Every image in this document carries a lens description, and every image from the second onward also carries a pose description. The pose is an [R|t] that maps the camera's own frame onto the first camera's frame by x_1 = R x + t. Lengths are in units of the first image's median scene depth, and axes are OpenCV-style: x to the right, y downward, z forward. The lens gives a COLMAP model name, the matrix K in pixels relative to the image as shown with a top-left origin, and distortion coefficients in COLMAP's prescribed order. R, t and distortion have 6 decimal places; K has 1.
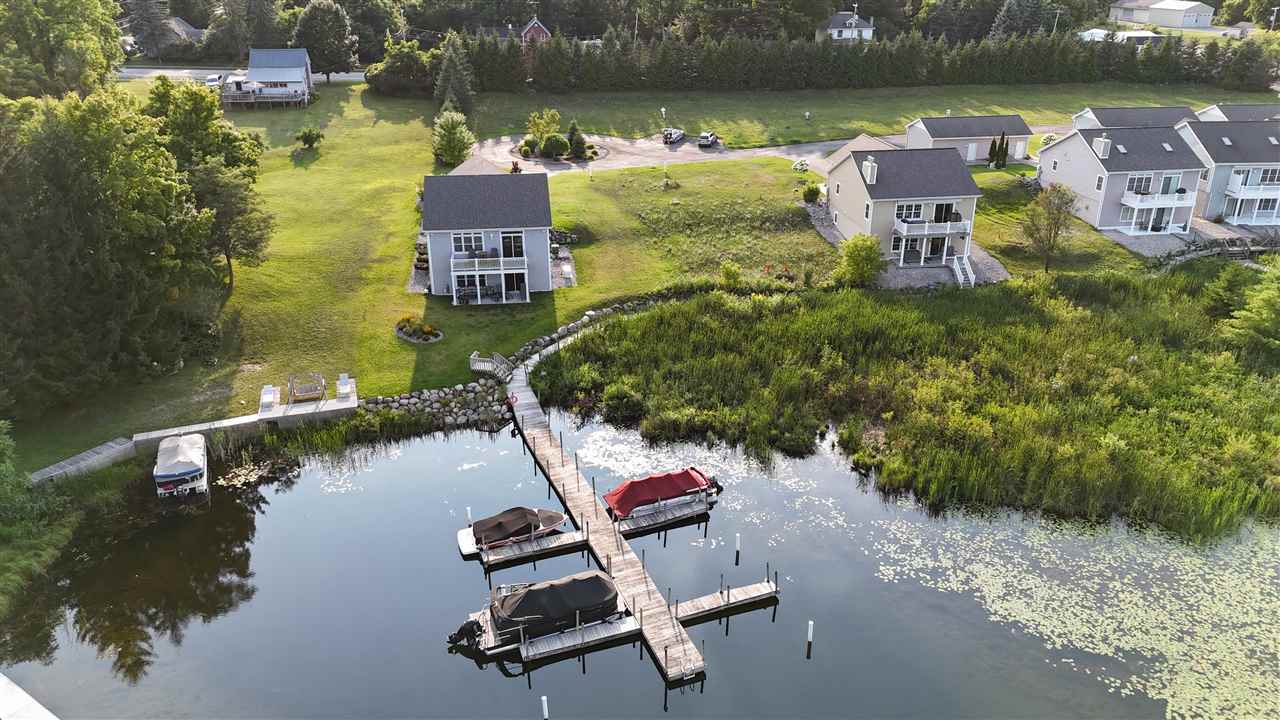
lens RADIAL K [[957.8, 0, 640.0], [0, 957.8, 360.0], [0, 0, 1]] dist [0.004813, 0.001431]
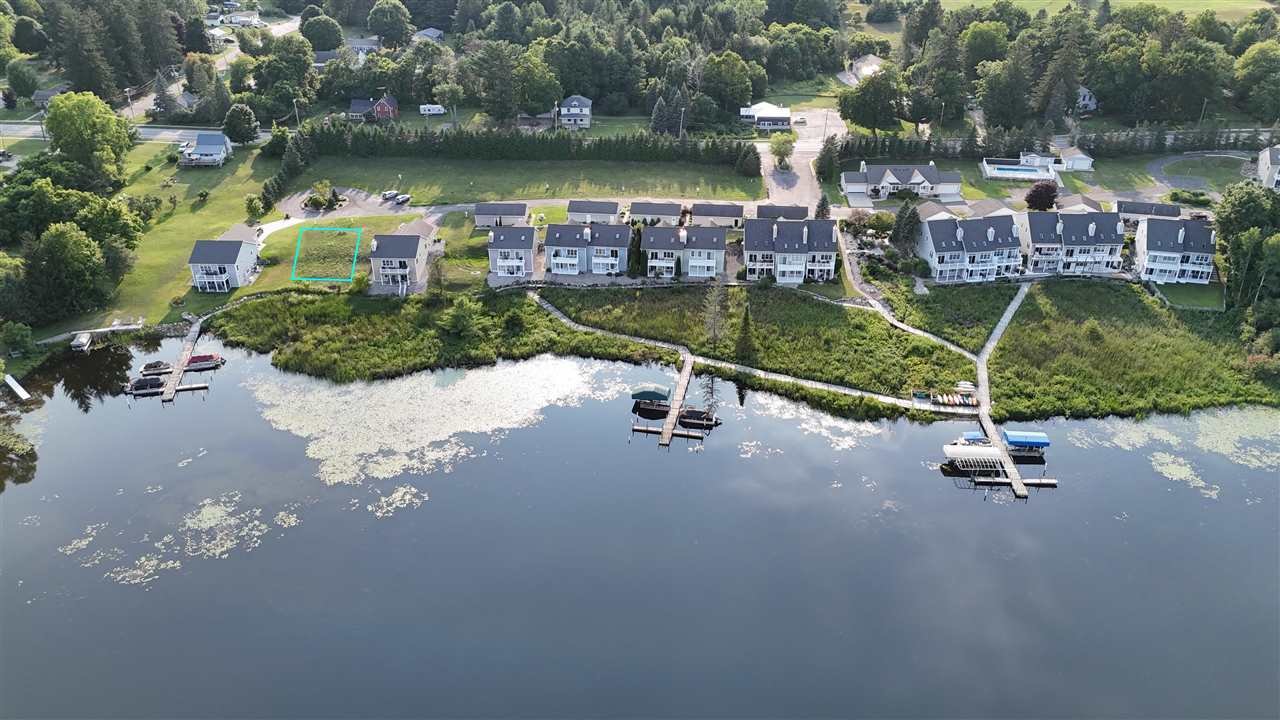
lens RADIAL K [[929.6, 0, 640.0], [0, 929.6, 360.0], [0, 0, 1]] dist [0.047578, -0.053023]
pose [[0.989028, 0.078779, -0.124972, 1.411843], [-0.066004, 0.992462, 0.103264, -0.224303], [0.132165, -0.093882, 0.986772, -1.511438]]
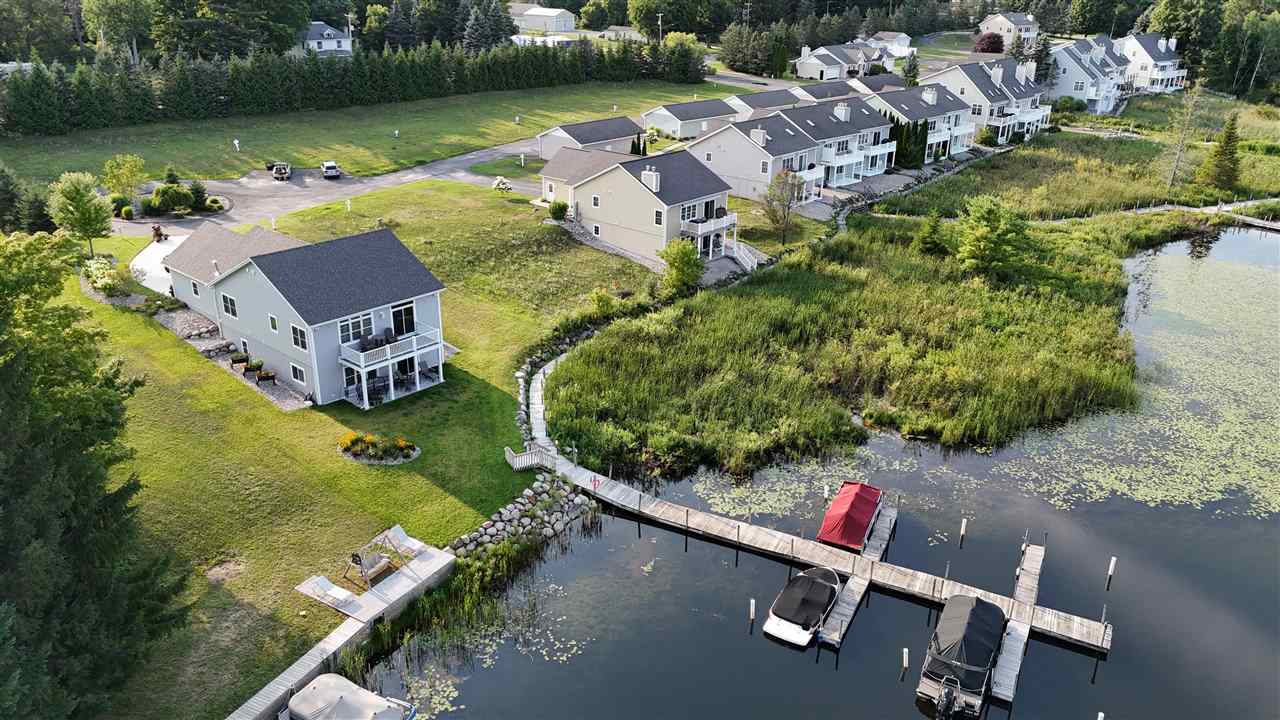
lens RADIAL K [[929.6, 0, 640.0], [0, 929.6, 360.0], [0, 0, 1]] dist [0.047578, -0.053023]
pose [[0.740816, -0.243890, 0.625867, -0.500433], [0.240517, 0.966289, 0.091856, -0.112587], [-0.627171, 0.082483, 0.774502, 0.251920]]
